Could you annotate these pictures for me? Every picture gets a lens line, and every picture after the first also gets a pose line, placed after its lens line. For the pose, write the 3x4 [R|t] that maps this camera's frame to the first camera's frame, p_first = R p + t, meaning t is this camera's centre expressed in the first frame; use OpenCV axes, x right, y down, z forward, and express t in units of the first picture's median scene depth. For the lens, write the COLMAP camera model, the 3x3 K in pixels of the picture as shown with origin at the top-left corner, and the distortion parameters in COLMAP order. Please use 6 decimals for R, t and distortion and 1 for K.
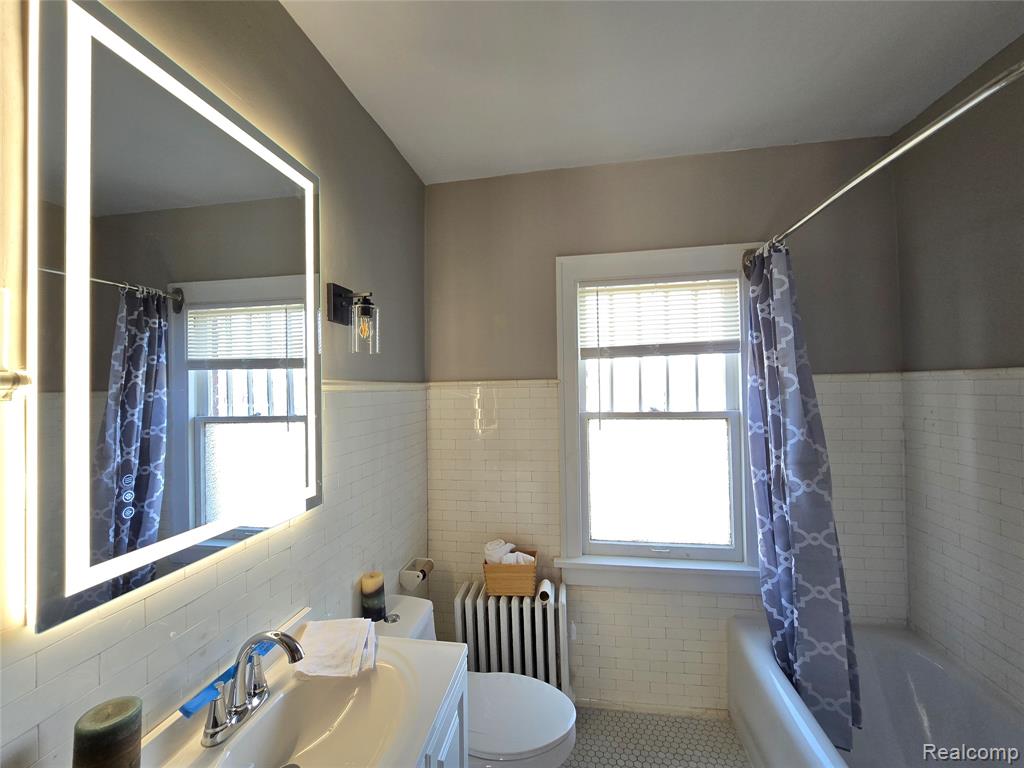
lens RADIAL K [[424.1, 0, 508.7], [0, 424.1, 379.9], [0, 0, 1]] dist [-0.006089, 0.001055]
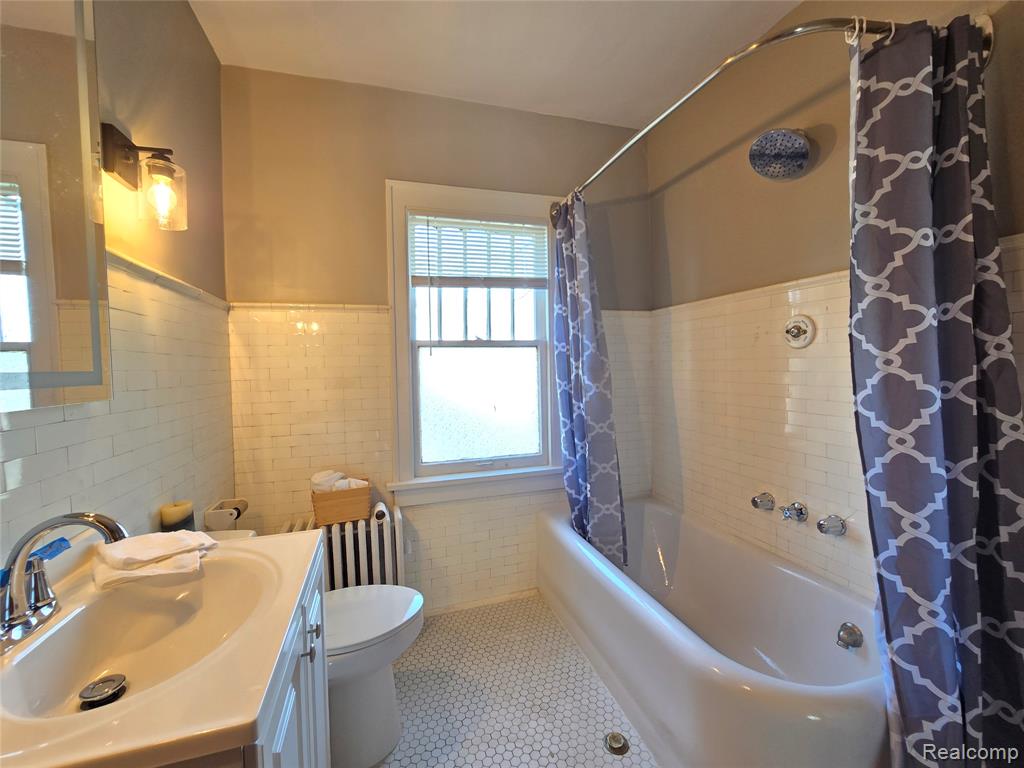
lens RADIAL K [[424.1, 0, 508.9], [0, 424.1, 380.4], [0, 0, 1]] dist [-0.006089, 0.001055]
pose [[0.892230, -0.011629, 0.451431, -0.095172], [-0.003787, 0.999441, 0.033230, 0.161064], [-0.451565, -0.031358, 0.891687, -0.021126]]
